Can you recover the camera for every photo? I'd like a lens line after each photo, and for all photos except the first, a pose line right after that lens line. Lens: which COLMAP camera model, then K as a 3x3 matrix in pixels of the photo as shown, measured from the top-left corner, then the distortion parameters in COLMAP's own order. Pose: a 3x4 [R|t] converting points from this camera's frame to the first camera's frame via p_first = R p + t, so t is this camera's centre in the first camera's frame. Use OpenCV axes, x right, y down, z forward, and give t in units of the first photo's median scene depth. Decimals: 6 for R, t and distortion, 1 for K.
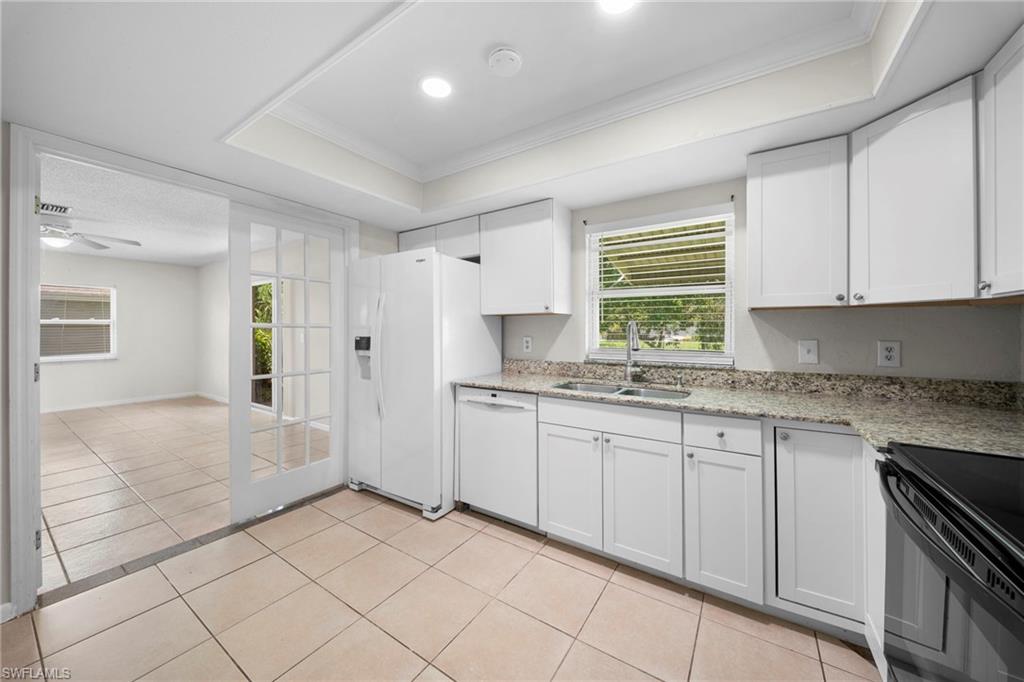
lens RADIAL K [[366.1, 0, 511.2], [0, 366.1, 331.5], [0, 0, 1]] dist [0.001214, -0.000045]
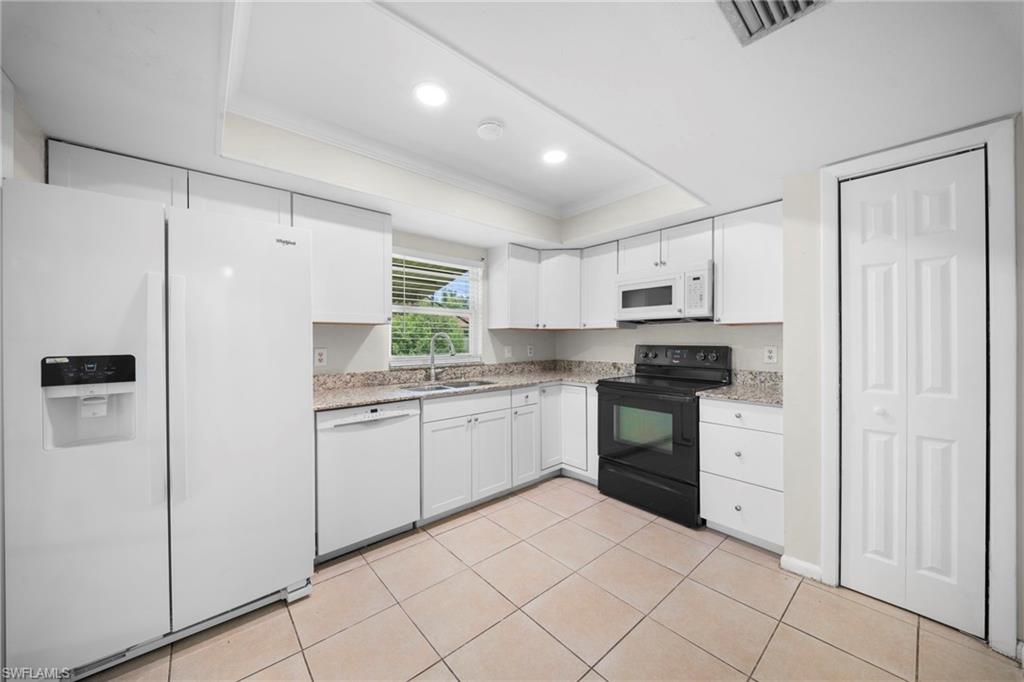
lens RADIAL K [[359.2, 0, 512.0], [0, 359.2, 341.0], [0, 0, 1]] dist [-0.000779, -0.000108]
pose [[0.260256, -0.003595, 0.965533, -0.893536], [0.006401, 0.999978, 0.001998, -0.003032], [-0.965518, 0.005660, 0.260274, 0.447200]]
